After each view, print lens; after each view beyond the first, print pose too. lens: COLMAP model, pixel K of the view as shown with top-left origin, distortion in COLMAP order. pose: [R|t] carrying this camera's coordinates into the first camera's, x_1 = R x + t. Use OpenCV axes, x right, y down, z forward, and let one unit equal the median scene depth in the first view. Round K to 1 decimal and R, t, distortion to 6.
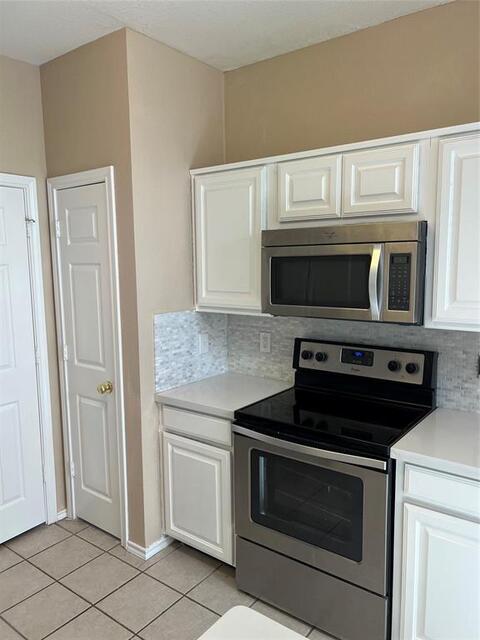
lens RADIAL K [[480.3, 0, 240.0], [0, 480.3, 320.0], [0, 0, 1]] dist [0.070848, -0.099201]
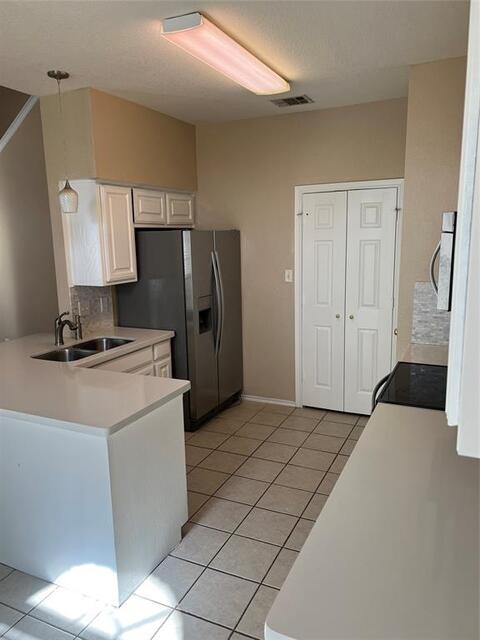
lens RADIAL K [[480.3, 0, 240.0], [0, 480.3, 320.0], [0, 0, 1]] dist [0.070848, -0.099201]
pose [[0.196977, 0.183737, -0.963037, 0.992151], [-0.104784, 0.980601, 0.165656, -0.076840], [0.974793, 0.068280, 0.212408, 0.270753]]
